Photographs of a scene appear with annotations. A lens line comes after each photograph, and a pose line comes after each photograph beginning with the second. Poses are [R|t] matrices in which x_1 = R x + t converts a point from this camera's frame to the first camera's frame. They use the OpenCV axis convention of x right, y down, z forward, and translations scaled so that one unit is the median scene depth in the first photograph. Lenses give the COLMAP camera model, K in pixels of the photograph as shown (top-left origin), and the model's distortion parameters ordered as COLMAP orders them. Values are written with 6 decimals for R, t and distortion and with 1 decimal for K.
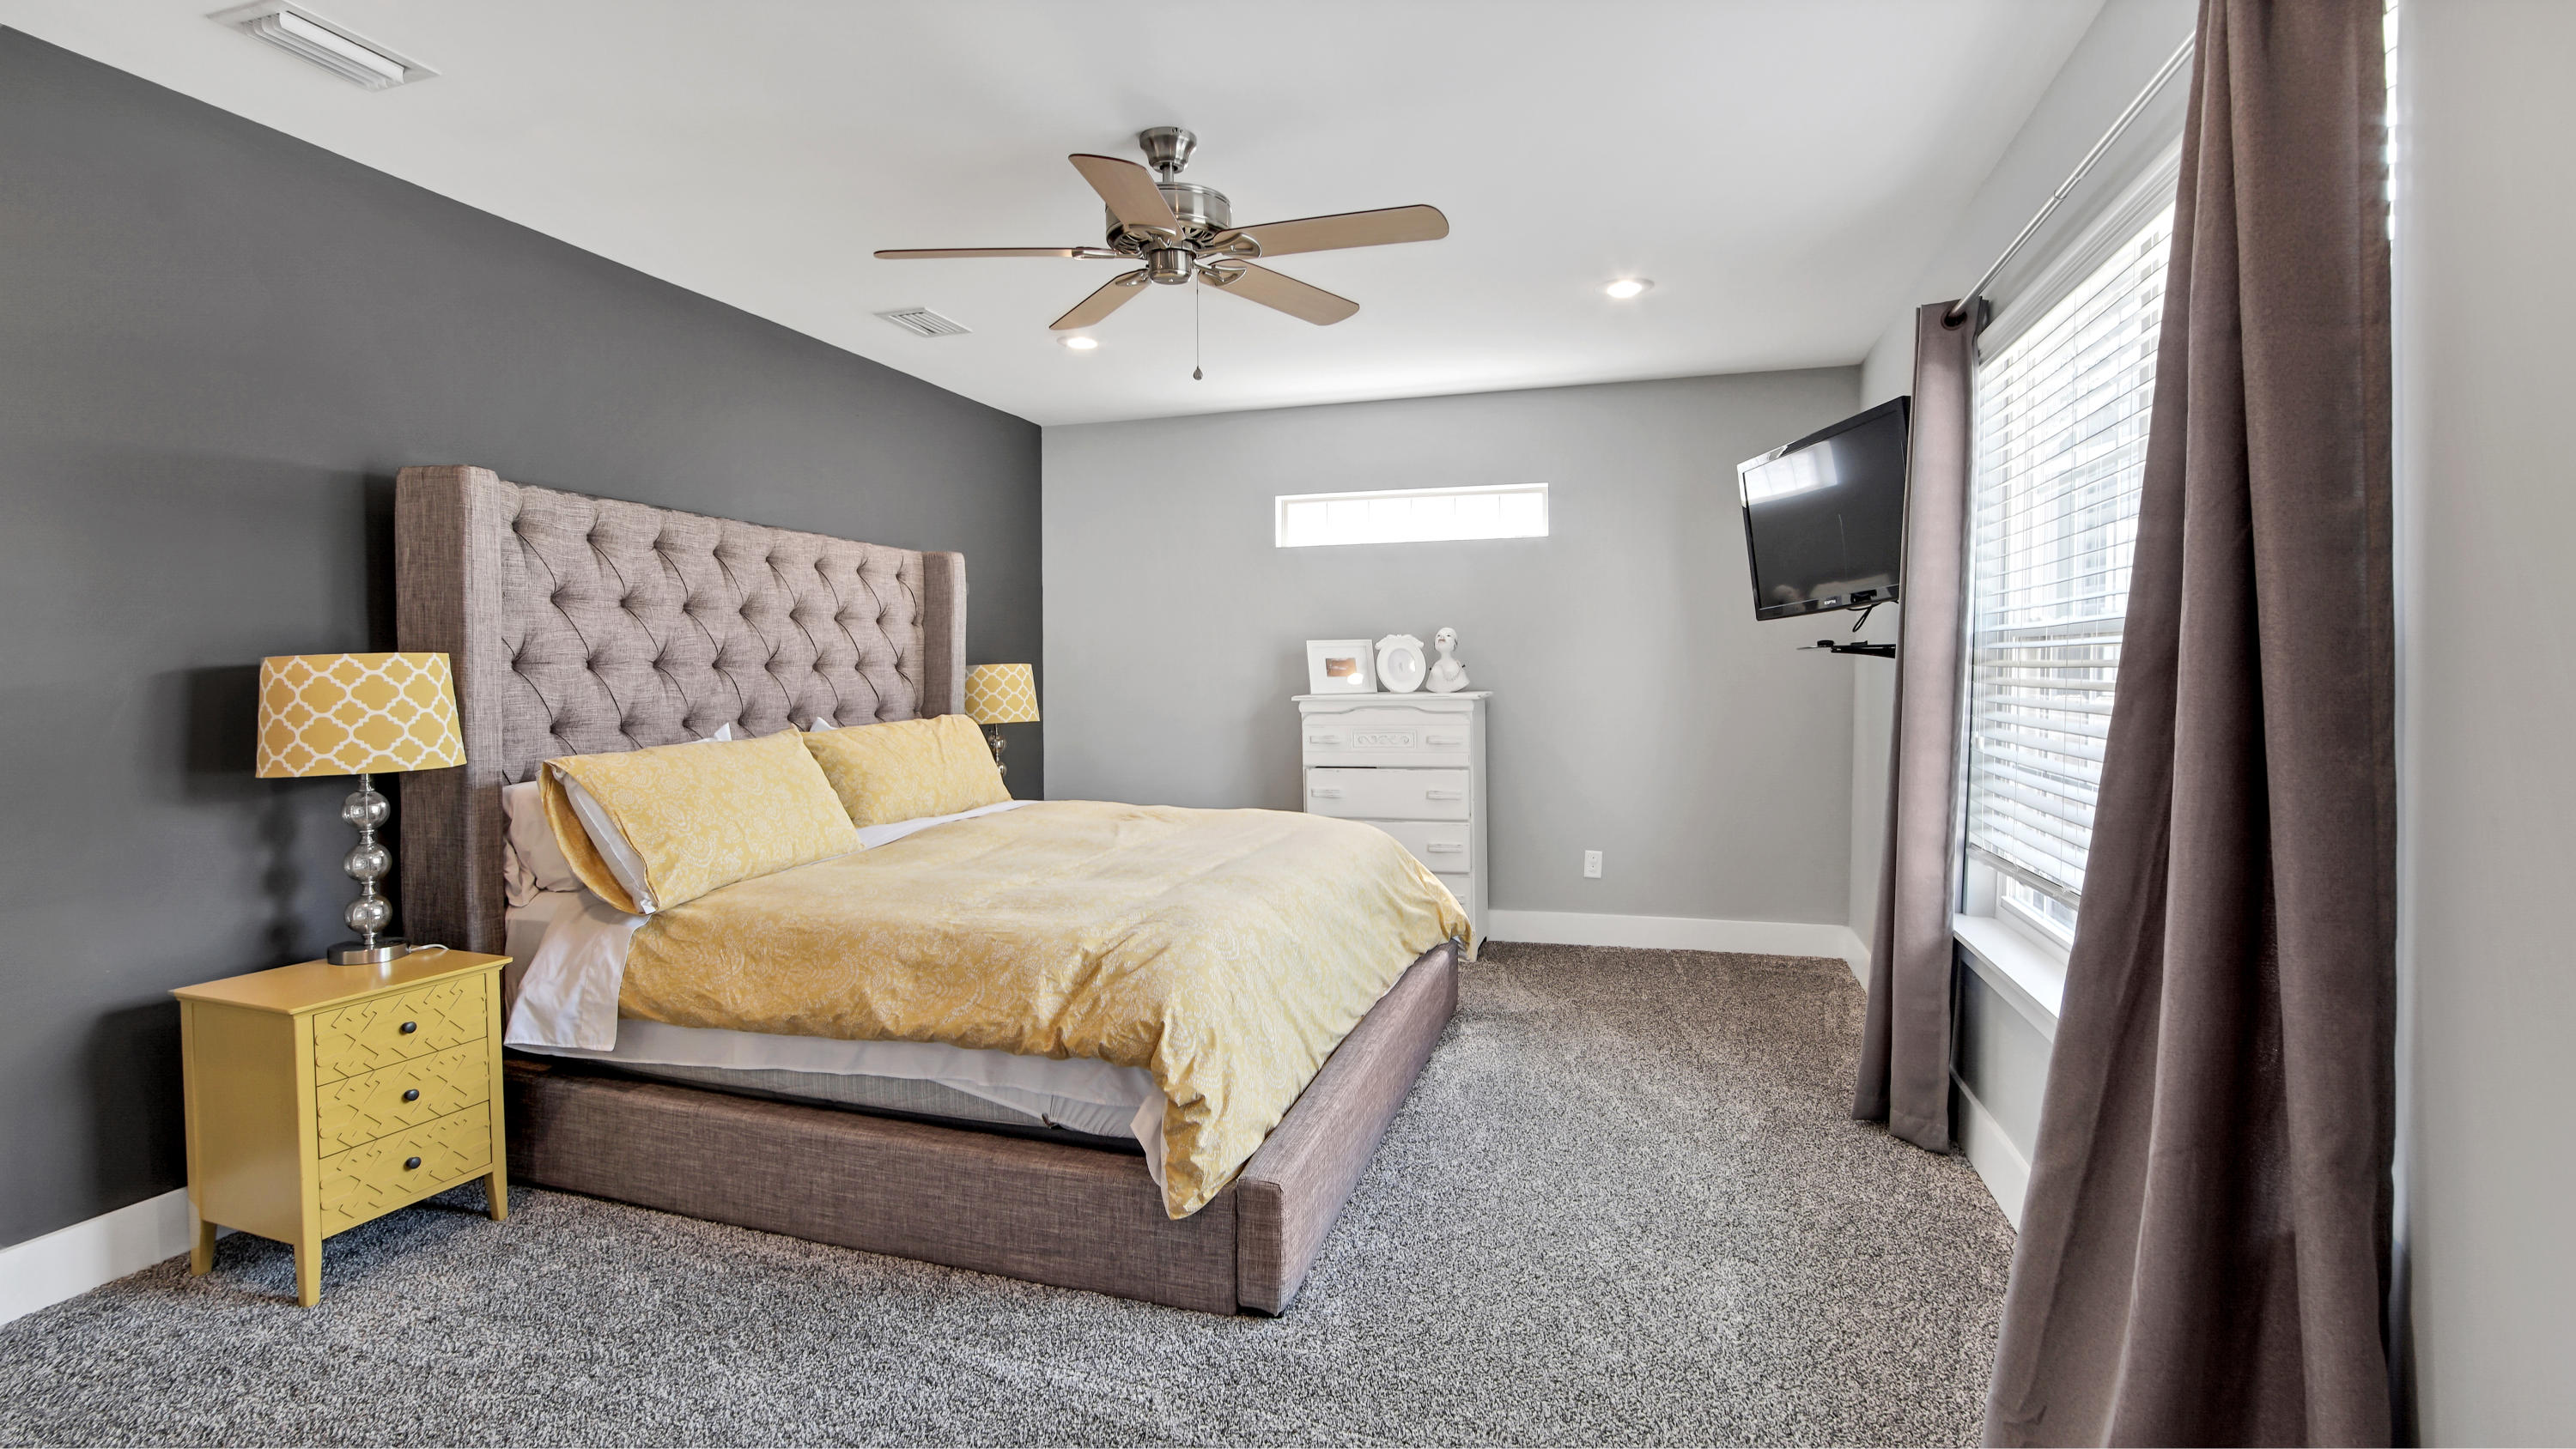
lens RADIAL K [[1201.7, 0, 1277.7], [0, 1201.7, 715.0], [0, 0, 1]] dist [-0.032310, 0.008929]
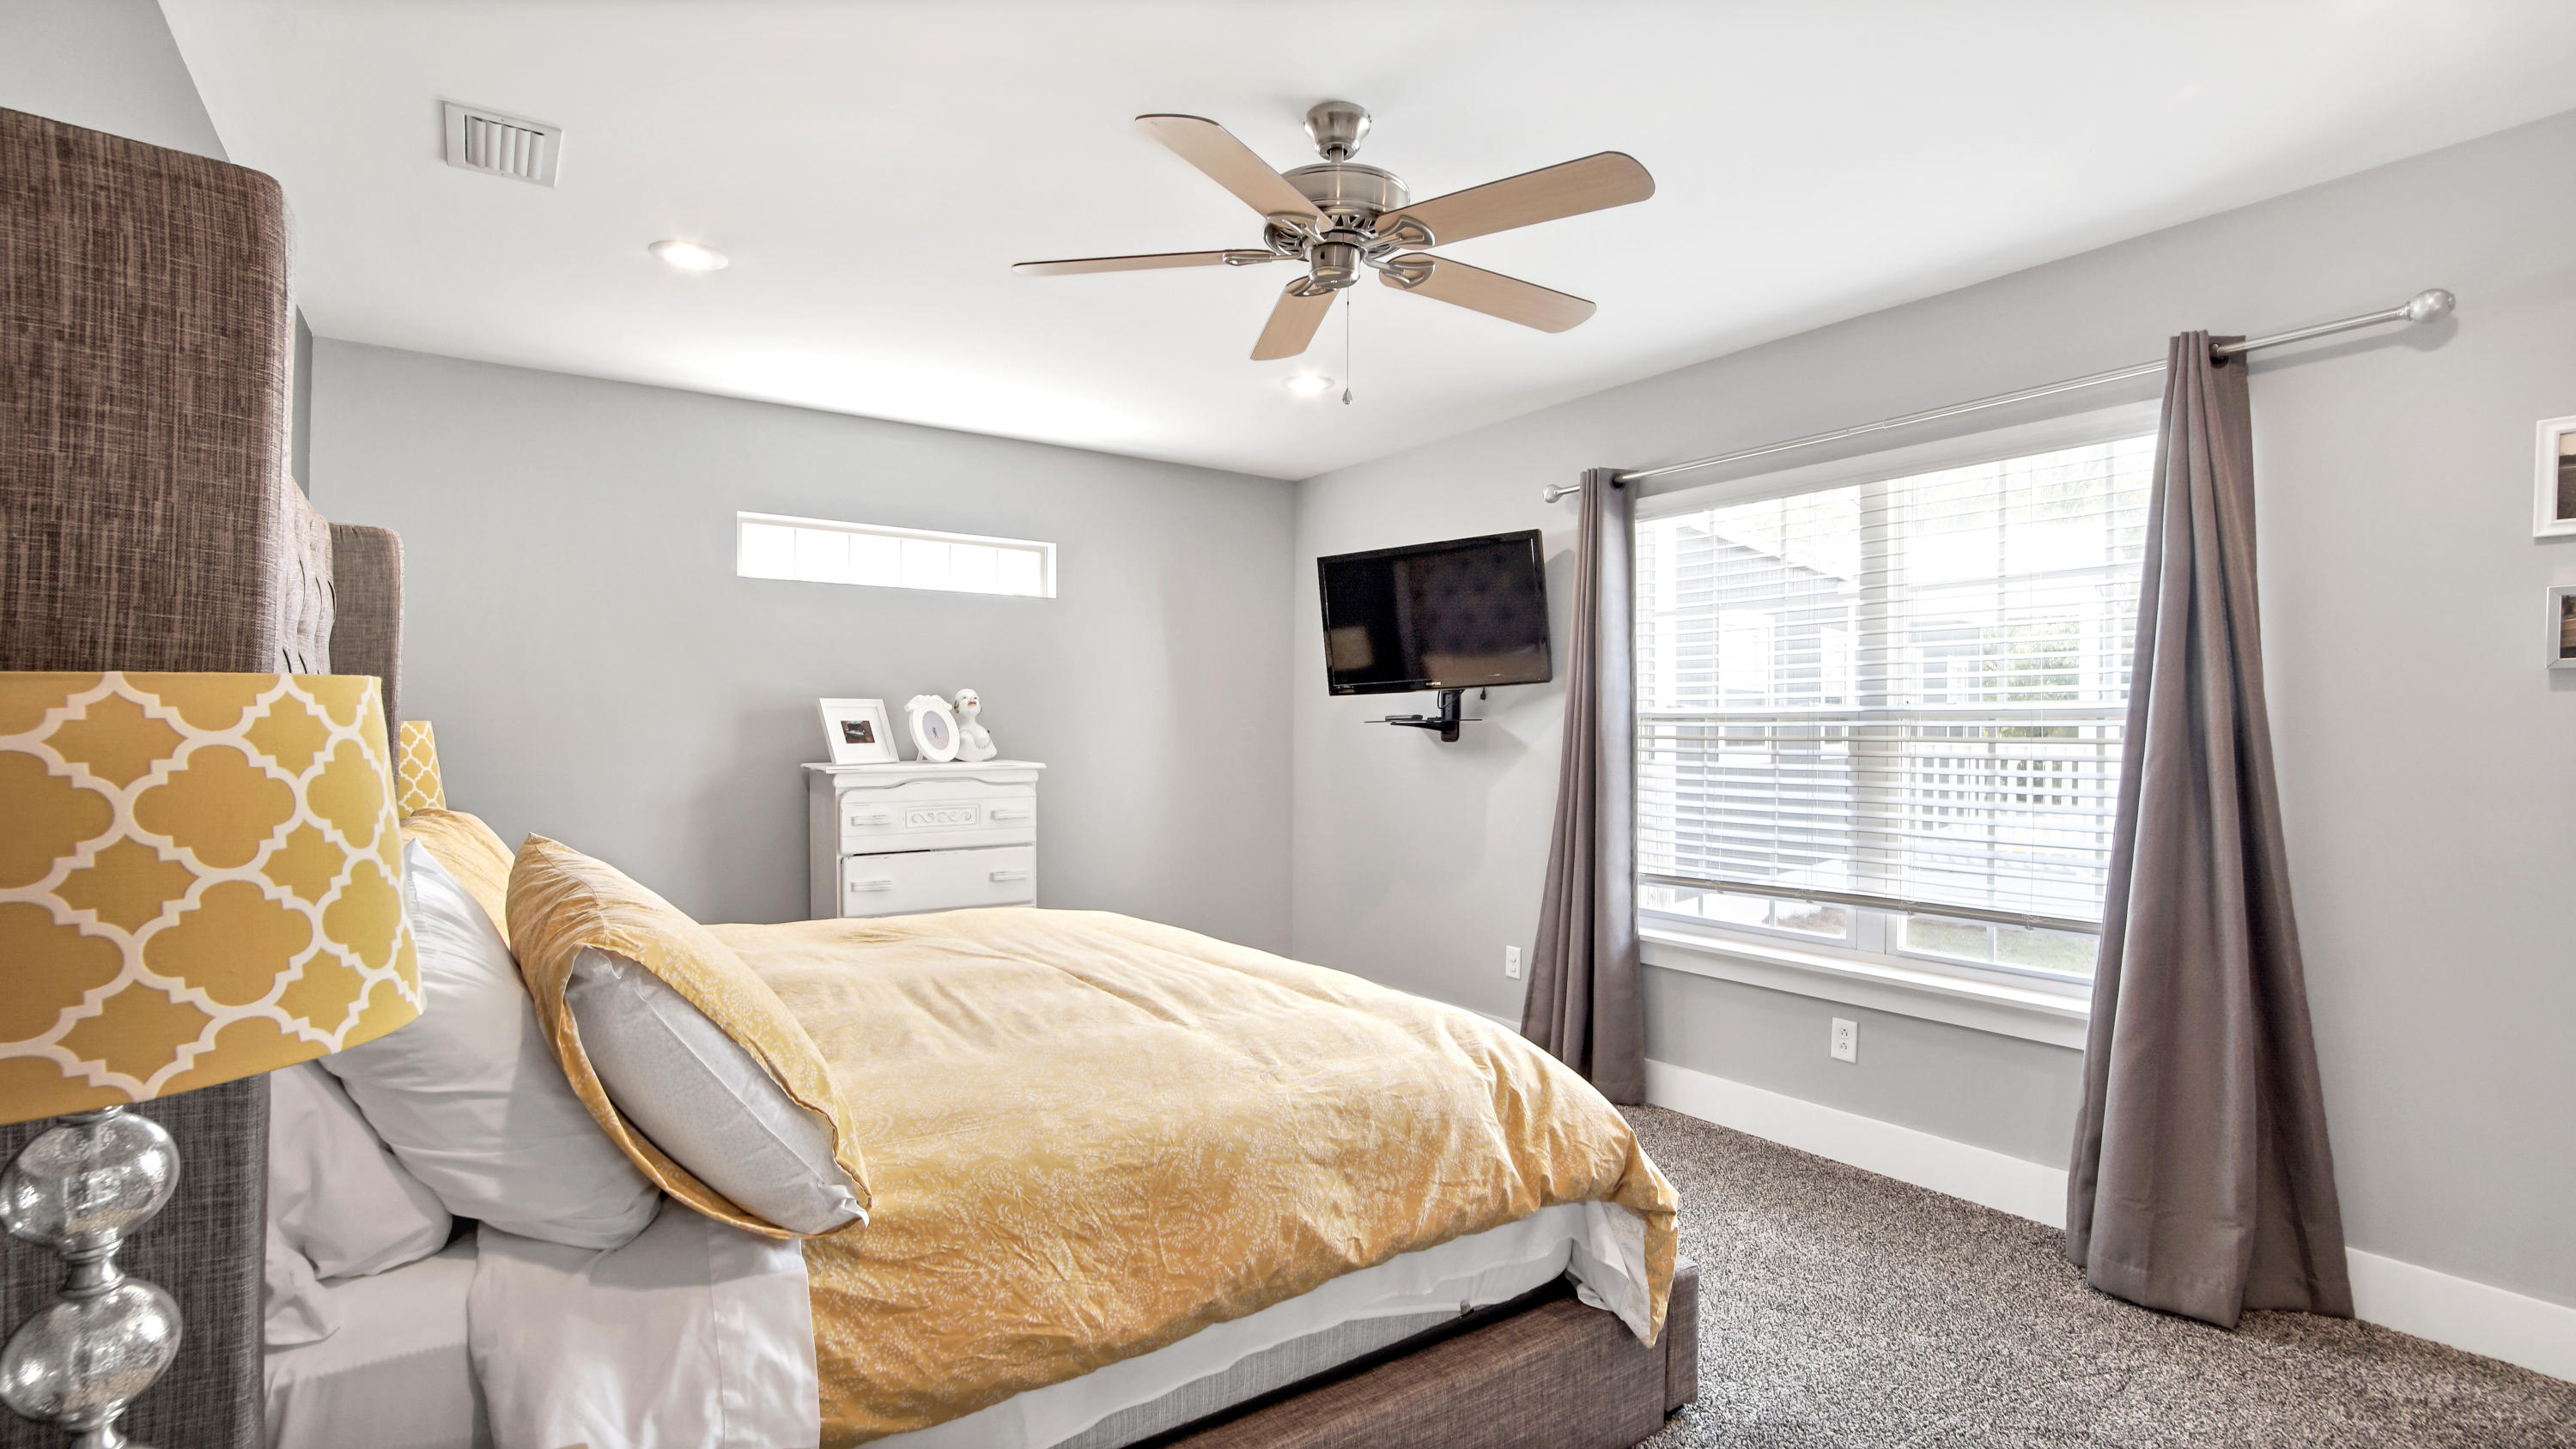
lens RADIAL K [[1174.1, 0, 1290.9], [0, 1174.1, 717.0], [0, 0, 1]] dist [-0.038265, 0.009710]
pose [[0.607713, 0.020256, 0.793898, -0.808709], [0.021001, 0.998915, -0.041563, -0.020558], [-0.793879, 0.041931, 0.606628, 0.558615]]
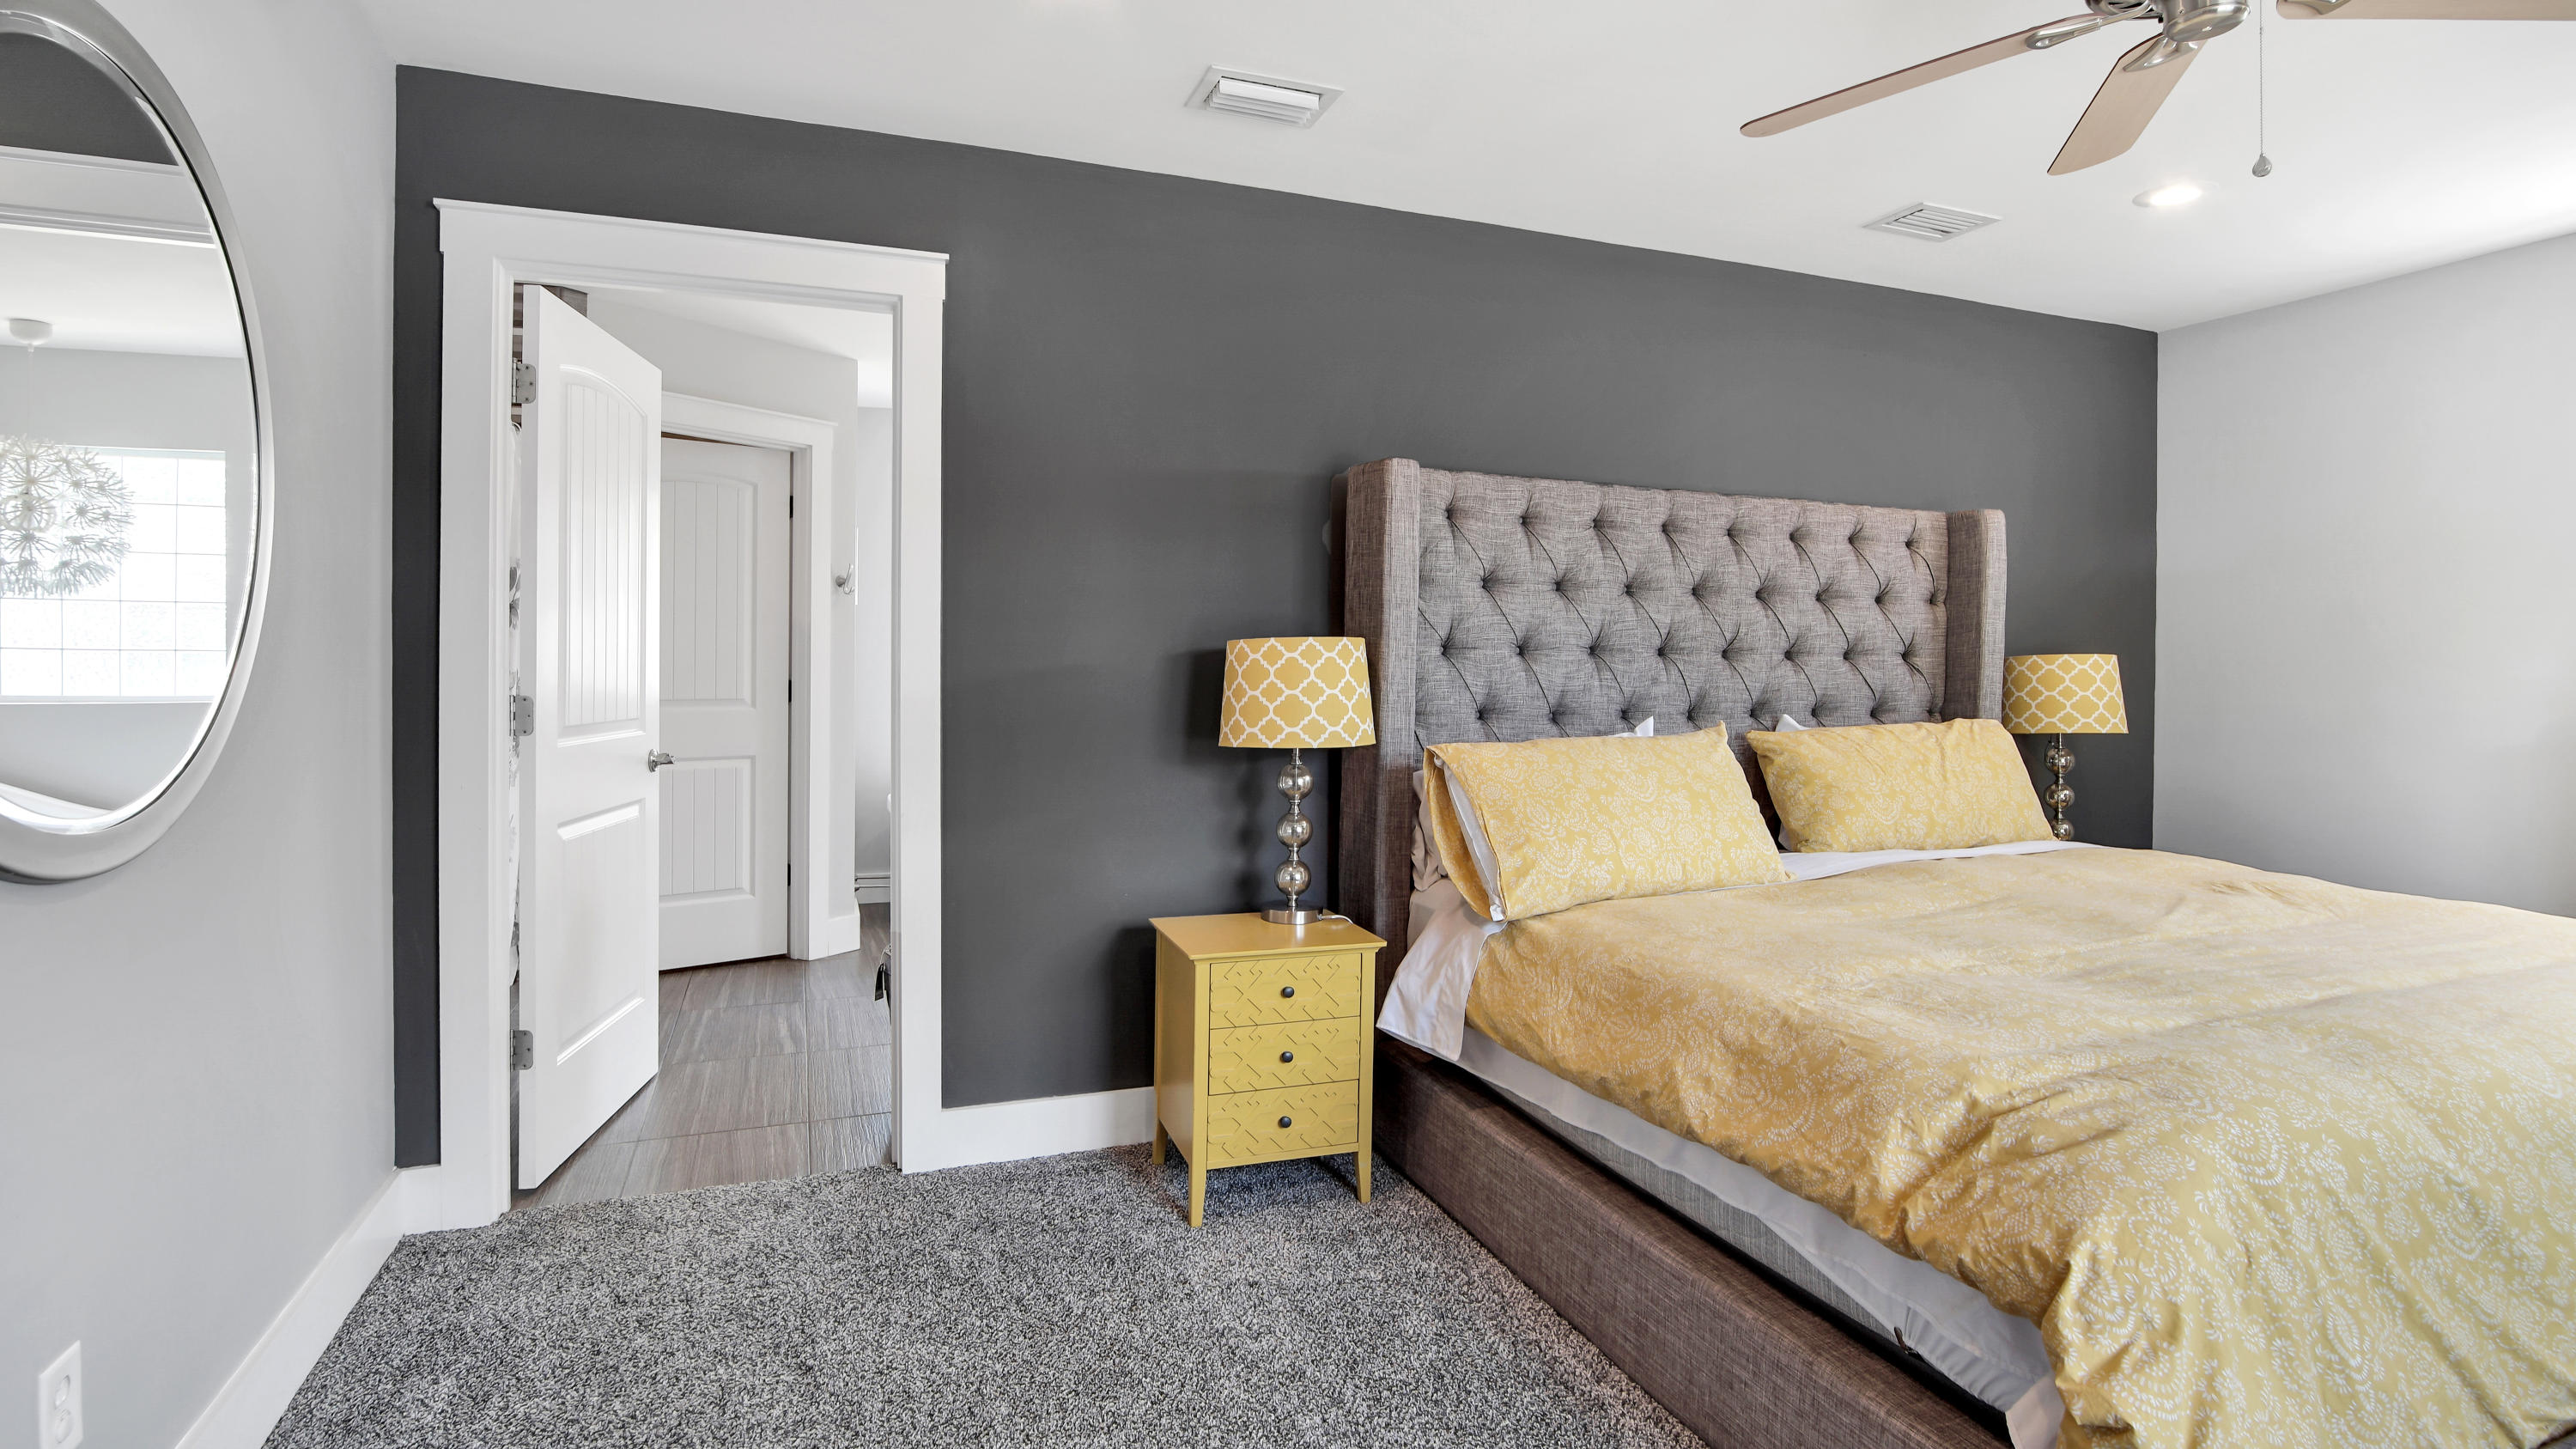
lens RADIAL K [[1230.2, 0, 1277.6], [0, 1230.2, 652.6], [0, 0, 1]] dist [-0.032101, 0.007023]
pose [[0.624796, 0.004274, -0.780776, 0.102438], [-0.039399, 0.998884, -0.026060, -0.007909], [0.779793, 0.047044, 0.624267, 0.271595]]
